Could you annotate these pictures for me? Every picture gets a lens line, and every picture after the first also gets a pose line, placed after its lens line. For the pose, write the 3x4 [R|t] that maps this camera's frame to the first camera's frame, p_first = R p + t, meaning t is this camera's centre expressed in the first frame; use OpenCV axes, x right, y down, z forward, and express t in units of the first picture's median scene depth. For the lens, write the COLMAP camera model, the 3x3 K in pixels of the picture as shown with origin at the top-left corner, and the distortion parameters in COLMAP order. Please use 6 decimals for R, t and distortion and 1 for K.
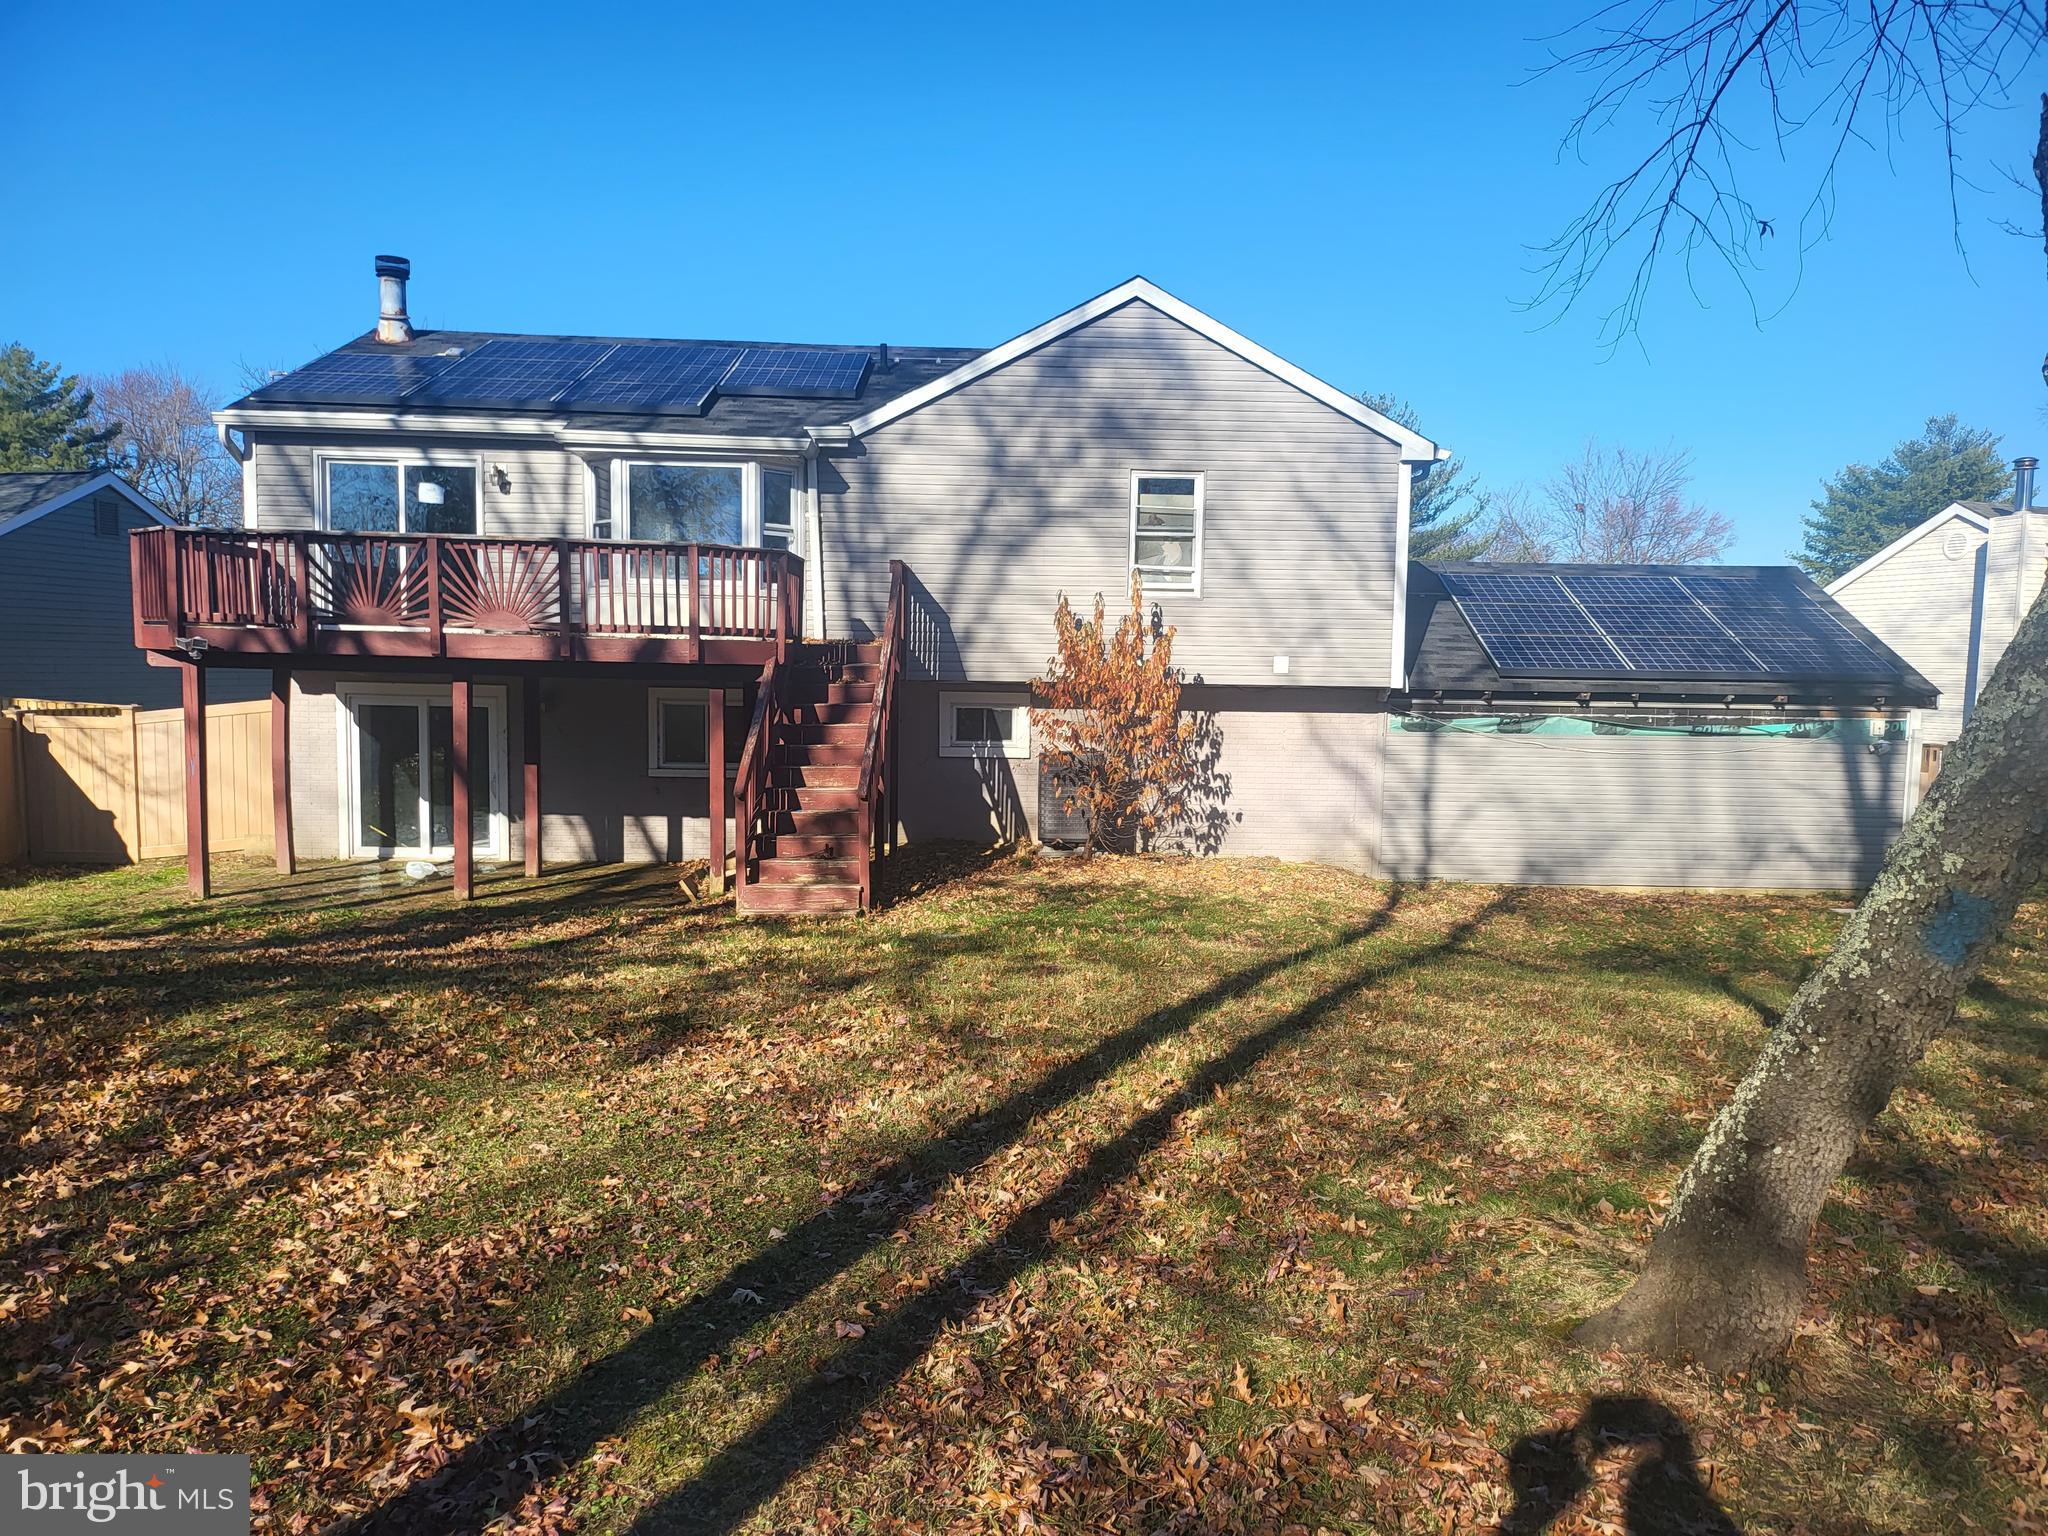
lens RADIAL K [[1447.3, 0, 1011.1], [0, 1447.3, 769.6], [0, 0, 1]] dist [0.057251, -0.055128]
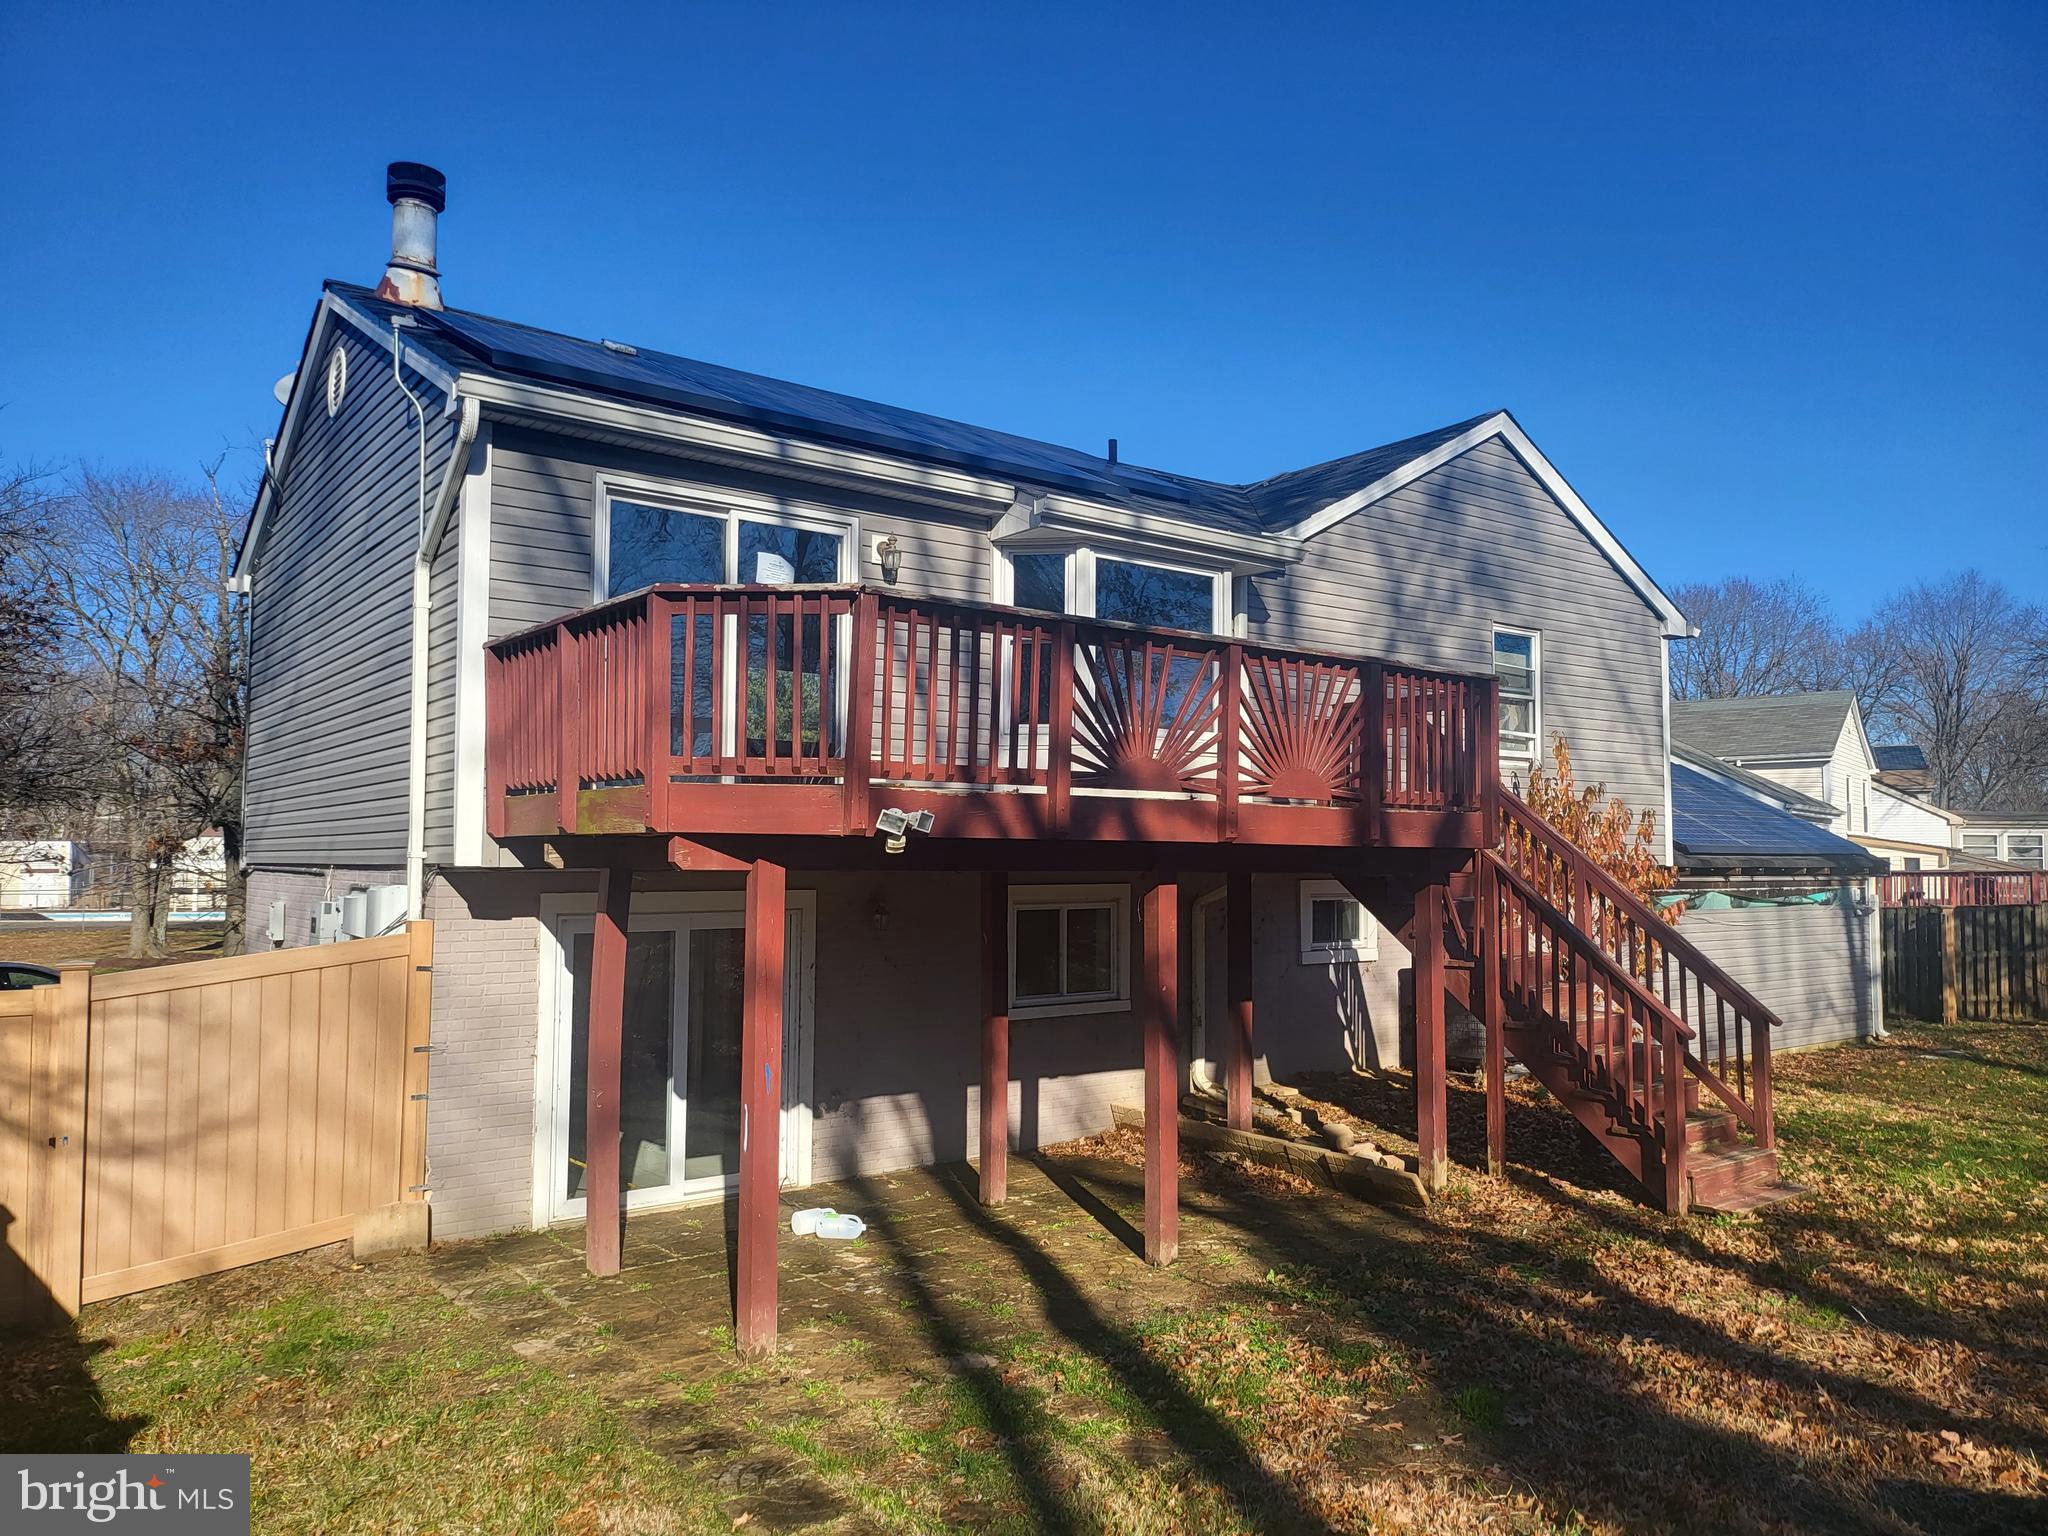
lens RADIAL K [[1495.8, 0, 1024.0], [0, 1495.8, 768.0], [0, 0, 1]] dist [0.050058, -0.002765]
pose [[0.791476, 0.020555, 0.610855, -0.754270], [0.053721, 0.993227, -0.103027, -0.044875], [-0.608835, 0.114359, 0.785011, 0.511496]]
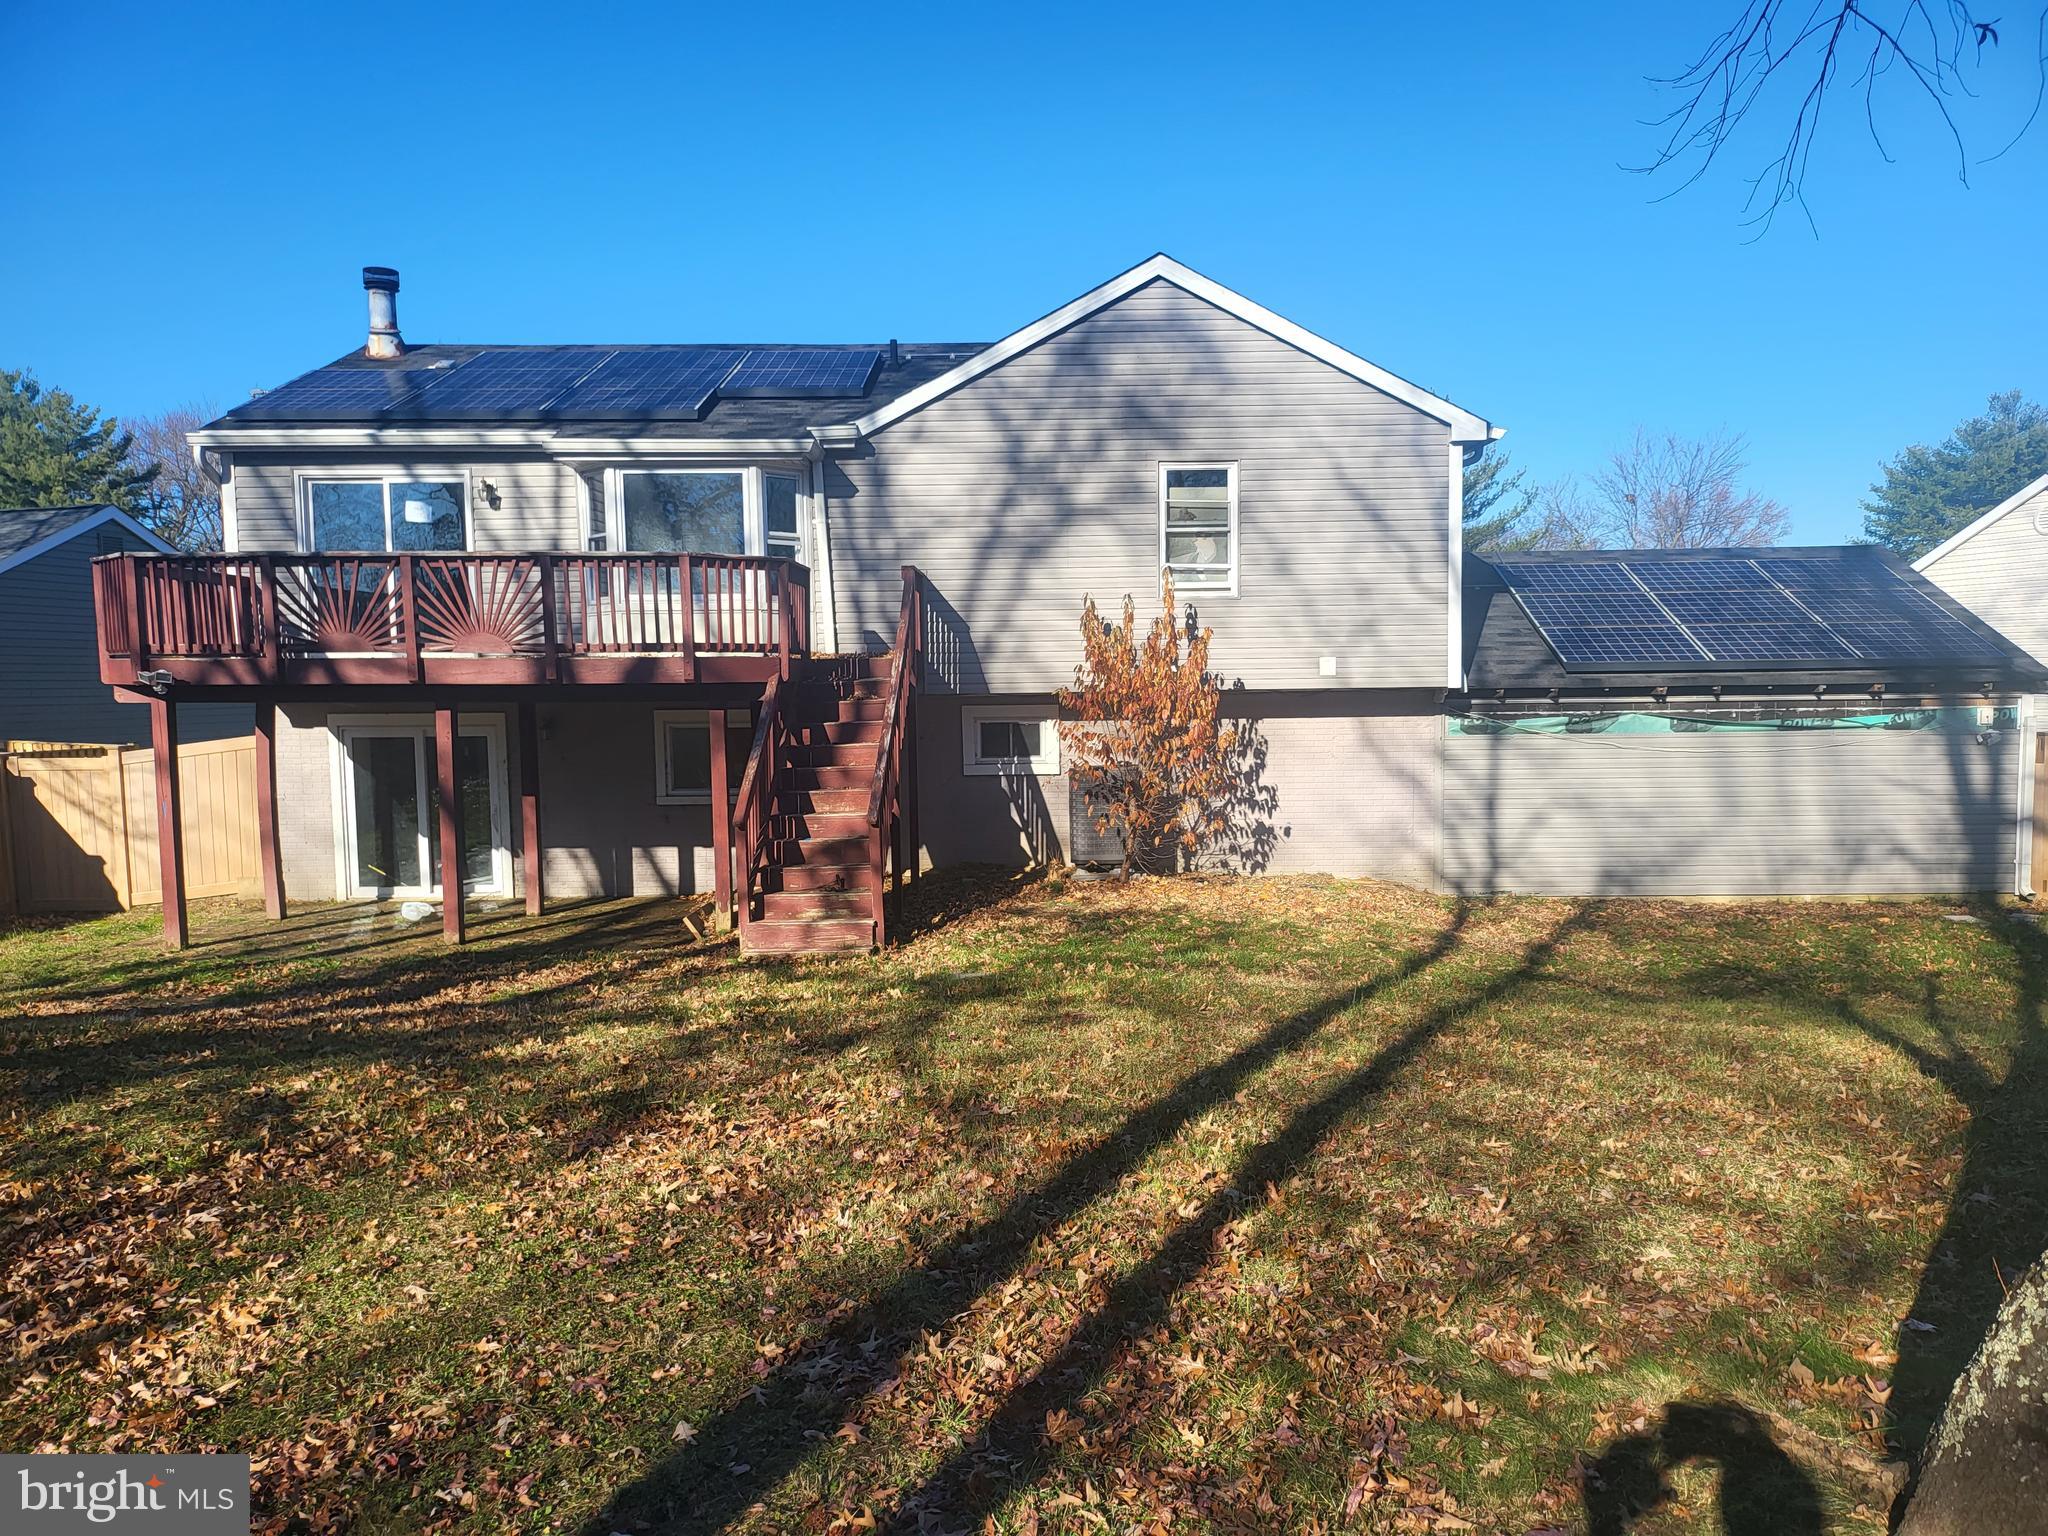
lens RADIAL K [[1461.8, 0, 1013.0], [0, 1461.8, 755.9], [0, 0, 1]] dist [0.063226, -0.064578]
pose [[0.999225, -0.027923, -0.027756, 0.010811], [0.027384, 0.999432, -0.019621, -0.002449], [0.028288, 0.018845, 0.999422, 0.066567]]
